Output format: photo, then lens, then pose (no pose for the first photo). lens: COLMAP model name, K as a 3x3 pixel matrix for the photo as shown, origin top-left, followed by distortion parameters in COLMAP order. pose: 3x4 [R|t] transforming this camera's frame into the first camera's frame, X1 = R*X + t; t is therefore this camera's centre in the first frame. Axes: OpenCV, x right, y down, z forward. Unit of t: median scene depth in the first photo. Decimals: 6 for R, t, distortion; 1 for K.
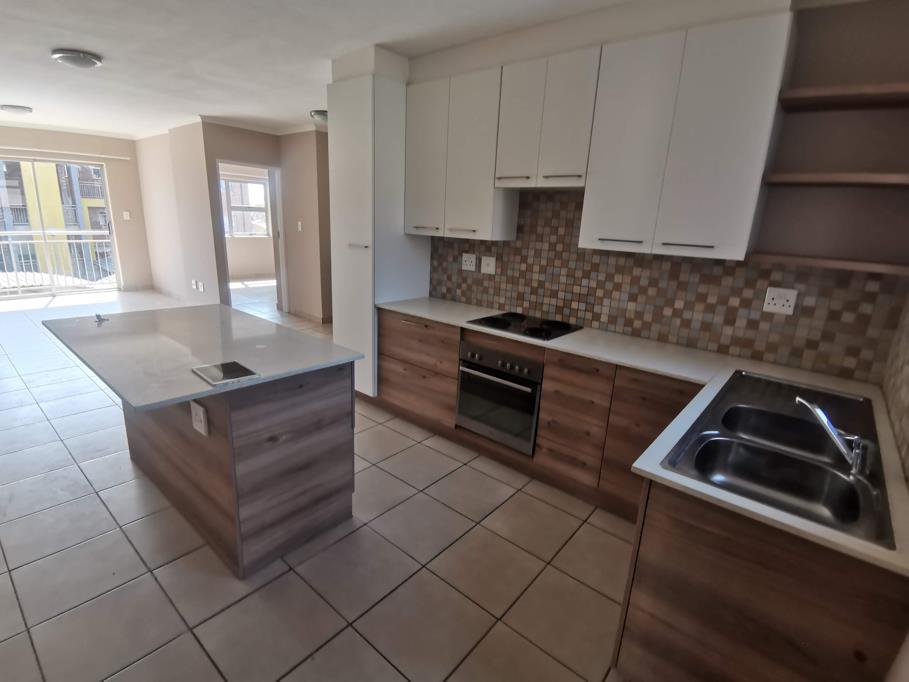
lens RADIAL K [[448.6, 0, 457.4], [0, 448.6, 342.5], [0, 0, 1]] dist [-0.002159, -0.001191]
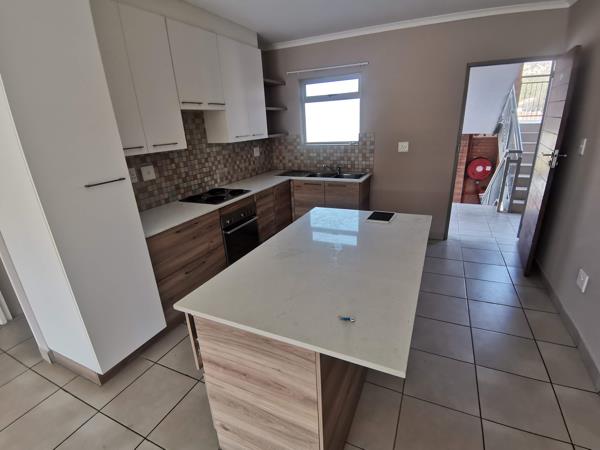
lens RADIAL K [[296.1, 0, 301.5], [0, 296.1, 225.9], [0, 0, 1]] dist [-0.002159, -0.001191]
pose [[-0.256829, -0.355514, 0.898693, -0.954978], [0.287345, 0.859744, 0.422224, -0.317125], [-0.922752, 0.366674, -0.118652, 0.902369]]
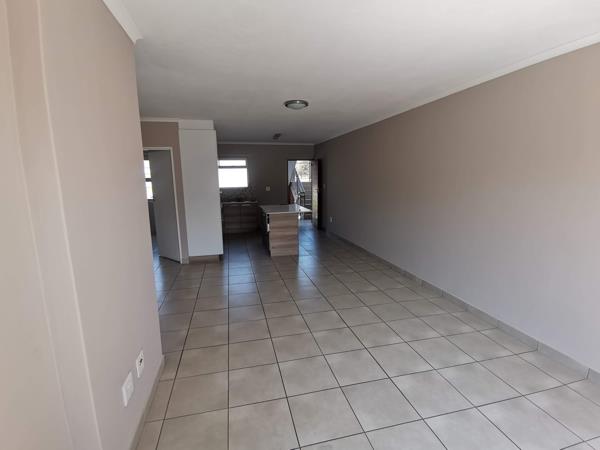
lens RADIAL K [[296.1, 0, 302.0], [0, 296.1, 225.8], [0, 0, 1]] dist [-0.002159, -0.001191]
pose [[-0.793359, -0.133283, 0.593984, -2.593304], [0.137045, 0.911586, 0.387595, -1.009578], [-0.593127, 0.388905, -0.704949, 3.264154]]
